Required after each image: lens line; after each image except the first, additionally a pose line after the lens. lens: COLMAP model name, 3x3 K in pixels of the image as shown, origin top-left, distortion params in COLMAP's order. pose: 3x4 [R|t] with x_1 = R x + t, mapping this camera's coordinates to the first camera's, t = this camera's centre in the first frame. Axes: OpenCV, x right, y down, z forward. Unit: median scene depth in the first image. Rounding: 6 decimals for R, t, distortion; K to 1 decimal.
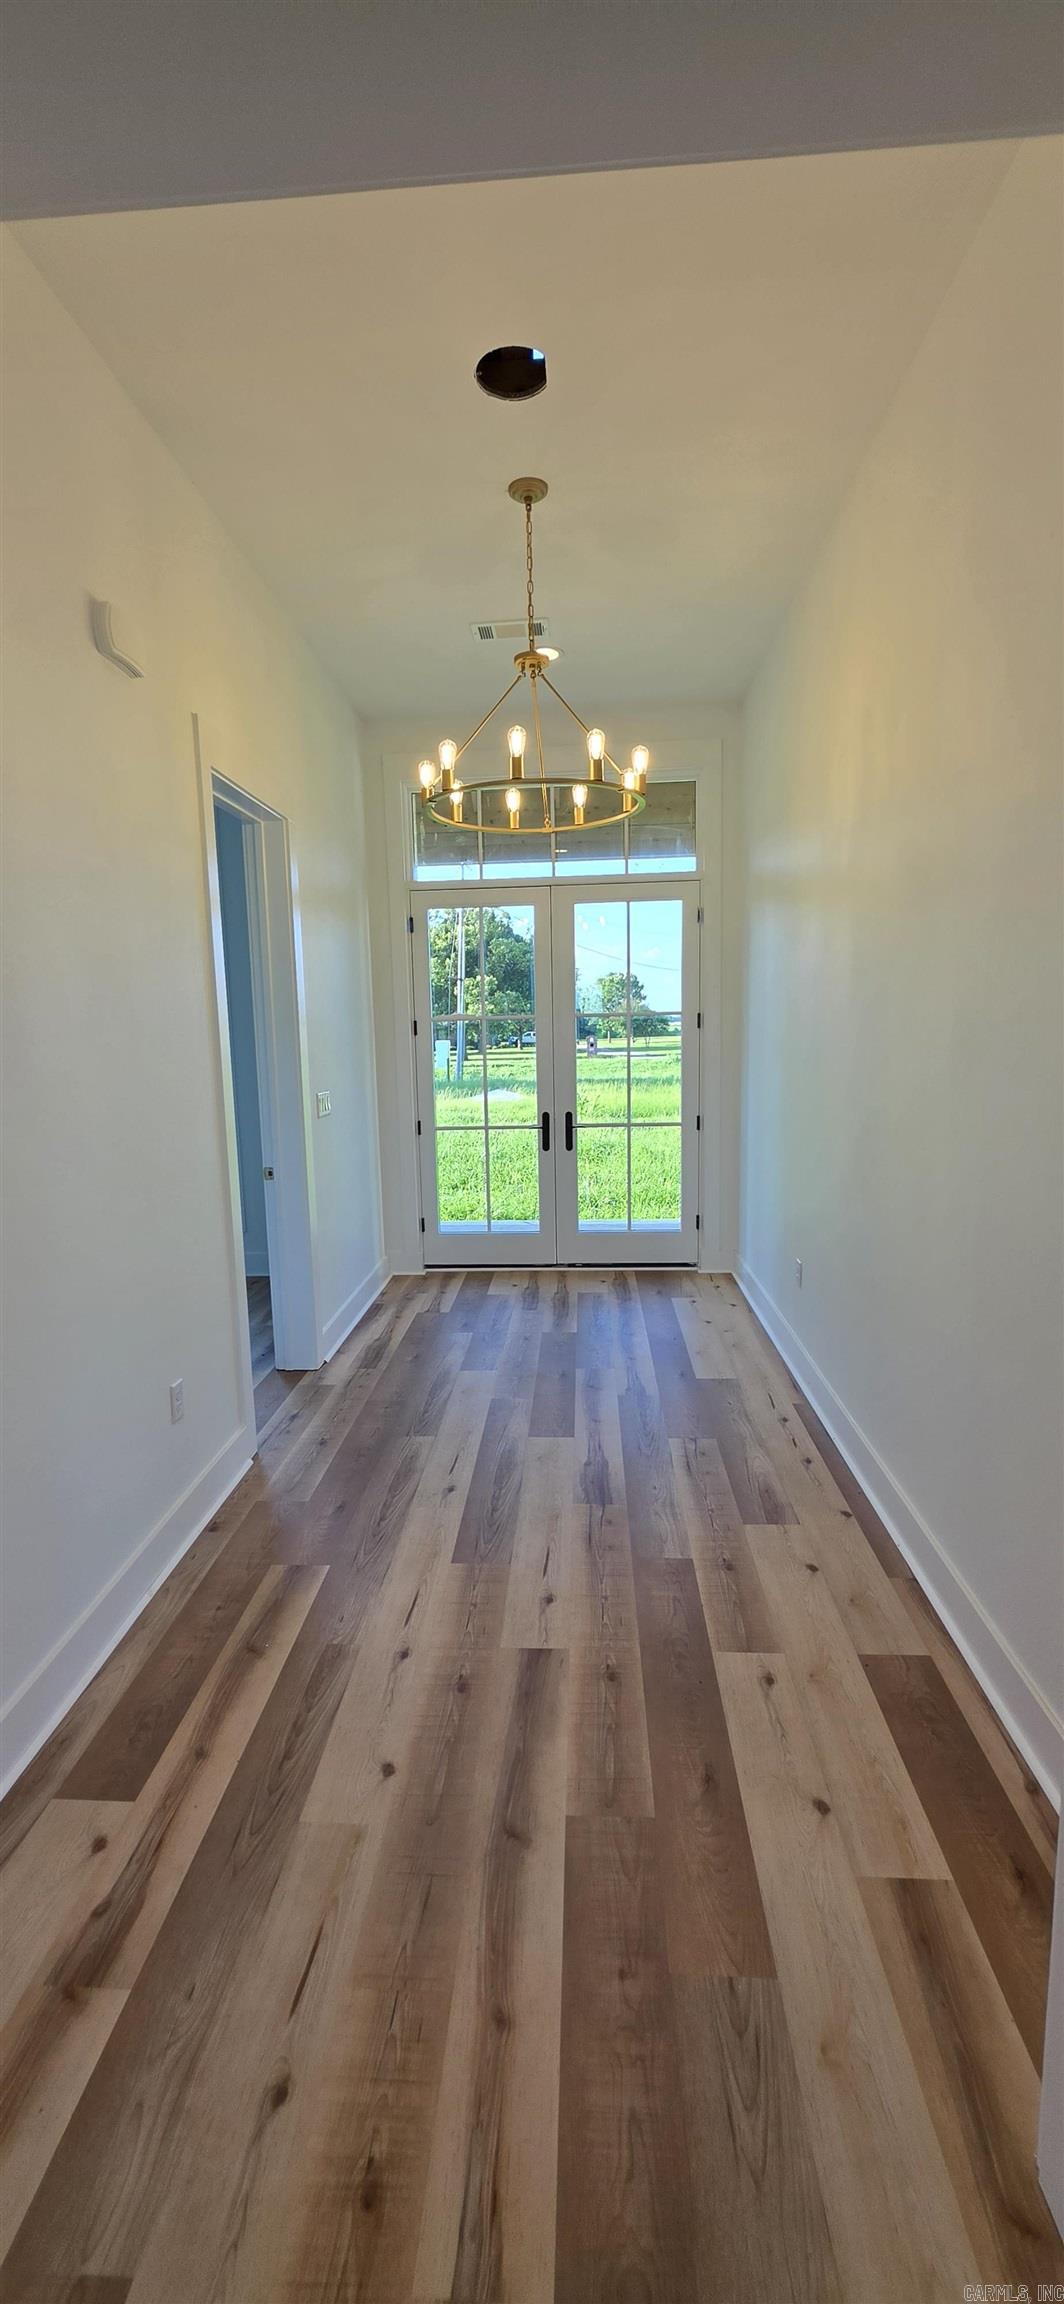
lens RADIAL K [[928.9, 0, 525.4], [0, 928.9, 1160.6], [0, 0, 1]] dist [0.001102, 0.000140]
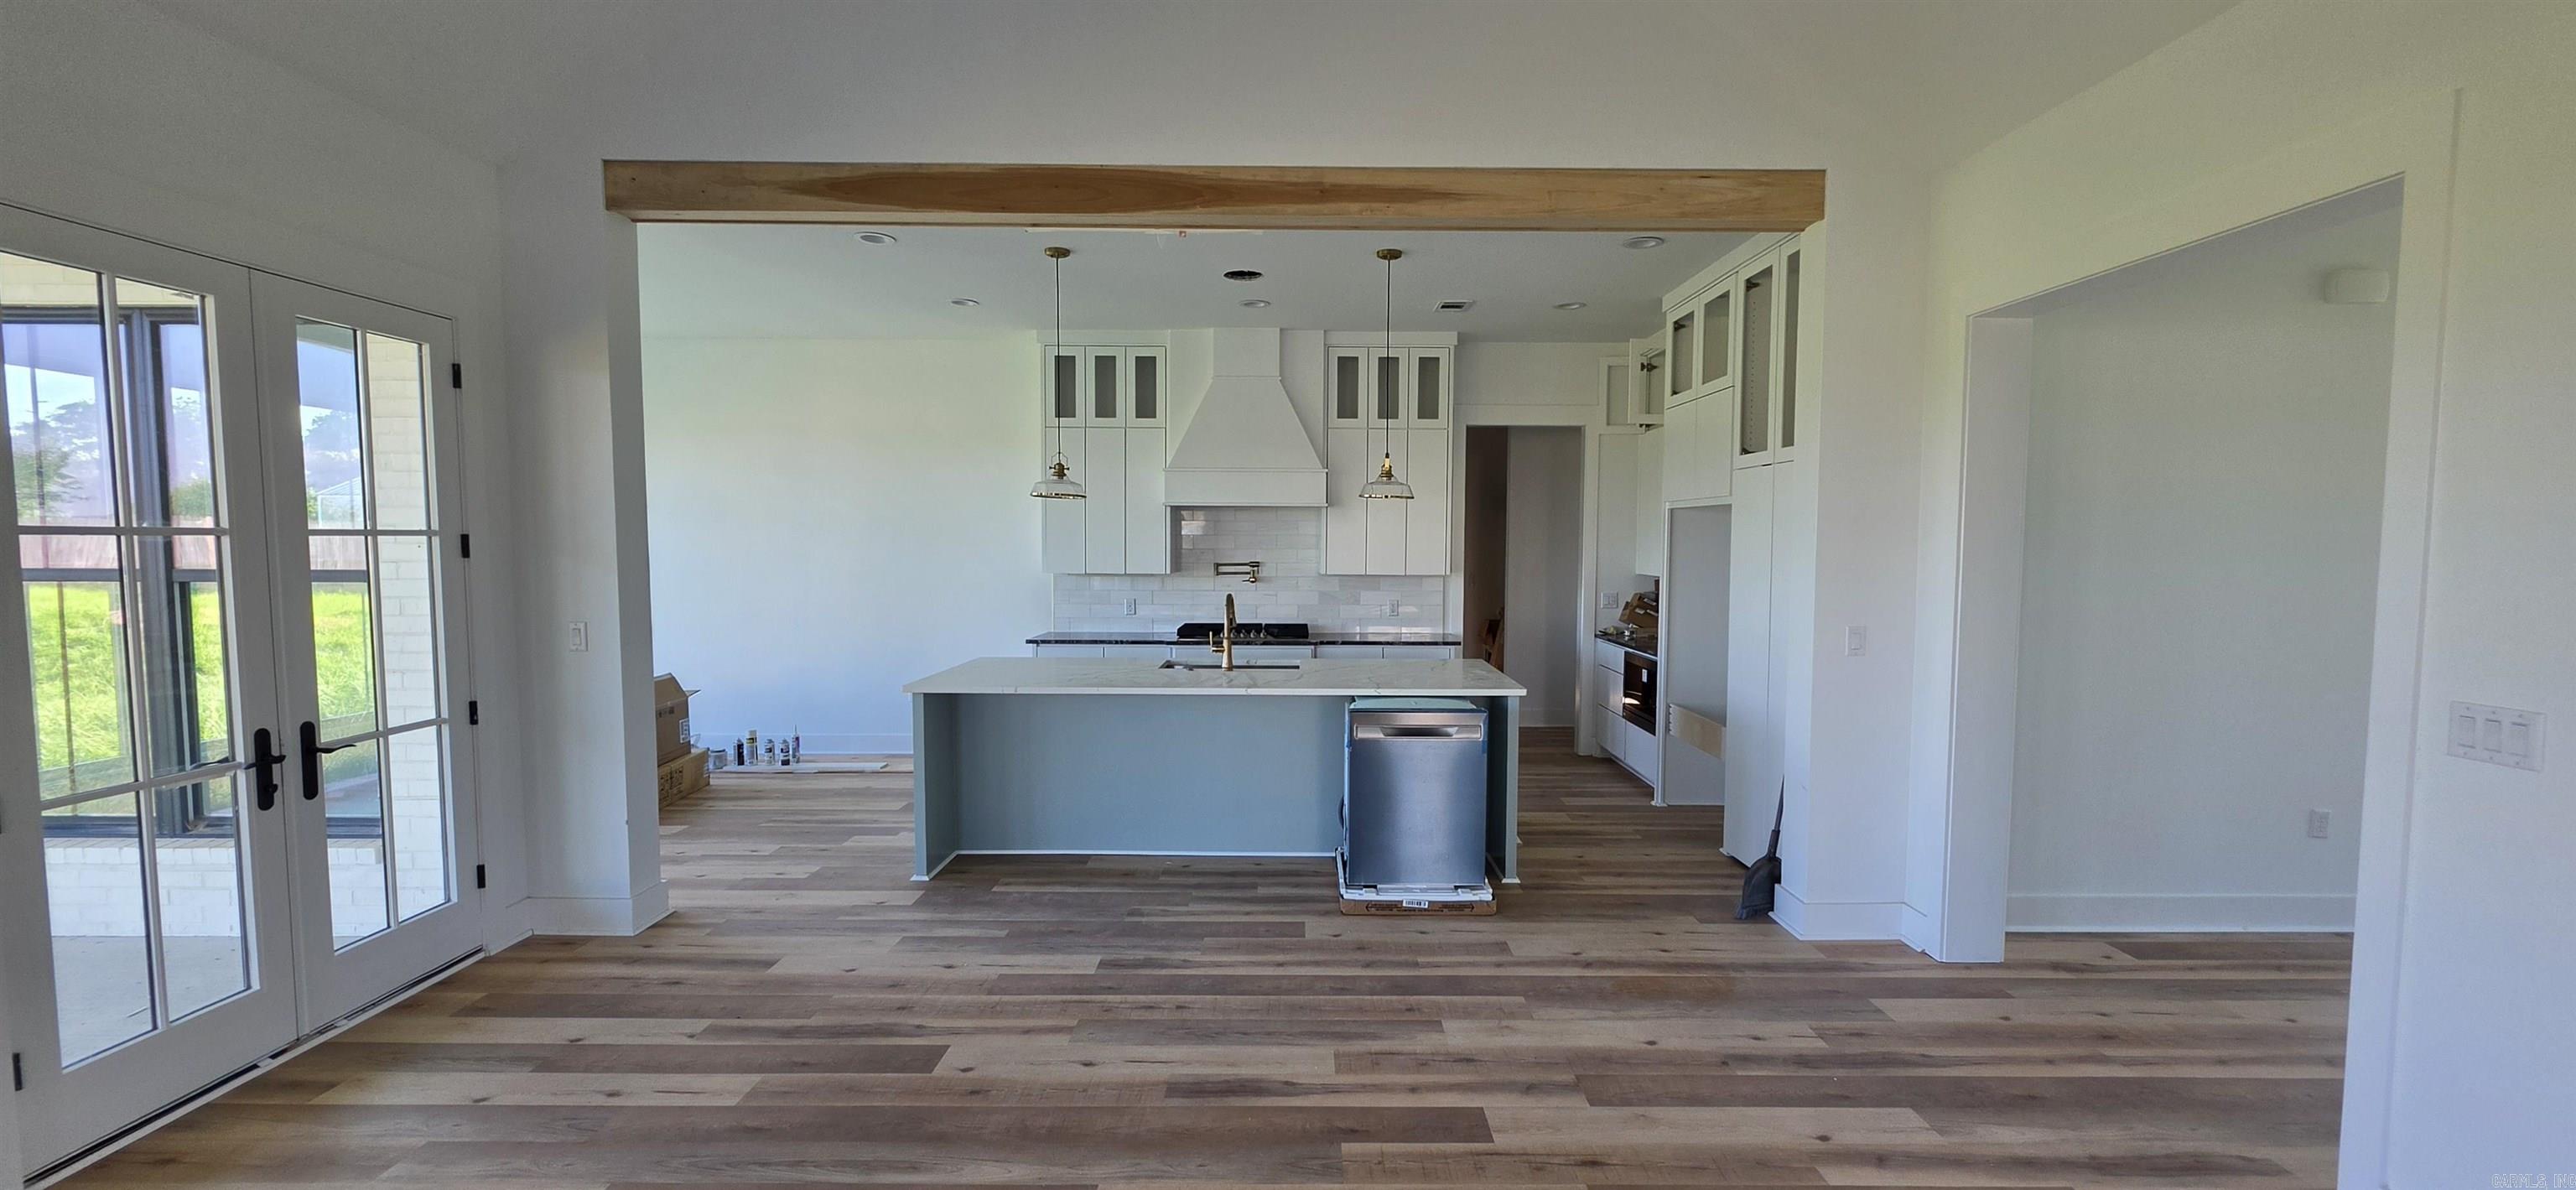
lens RADIAL K [[1038.6, 0, 1292.7], [0, 1038.6, 604.7], [0, 0, 1]] dist [0.001102, 0.000140]
pose [[0.061816, 0.086615, -0.994322, 0.661331], [-0.147269, 0.986115, 0.076744, 0.033758], [0.987163, 0.141689, 0.073713, -0.414722]]
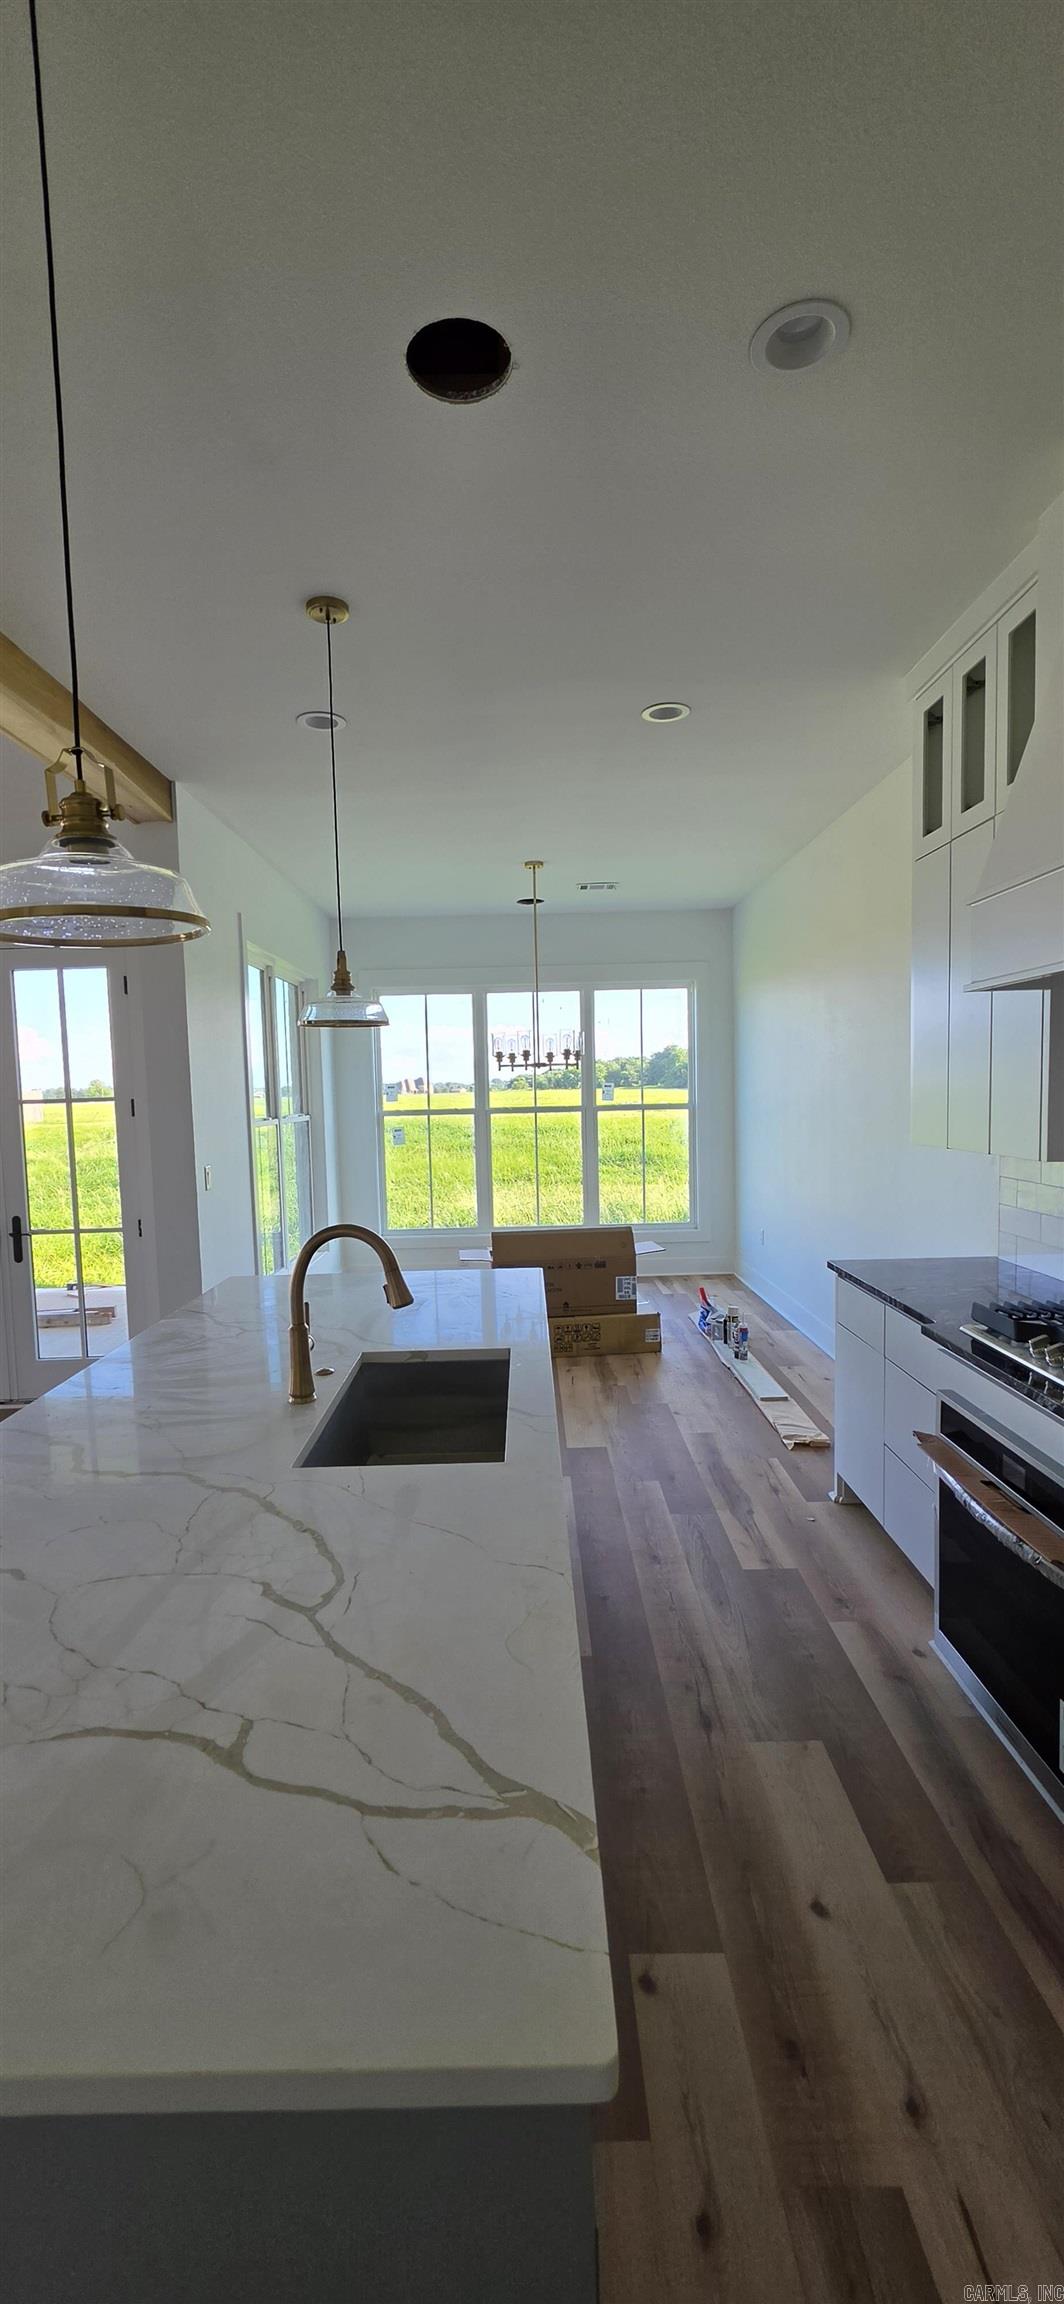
lens RADIAL K [[928.9, 0, 525.4], [0, 928.9, 1160.6], [0, 0, 1]] dist [0.001102, 0.000140]
pose [[-0.997124, 0.054849, -0.052297, -0.675682], [0.042183, 0.974977, 0.218266, -0.002629], [0.062960, 0.215432, -0.974487, 0.059283]]
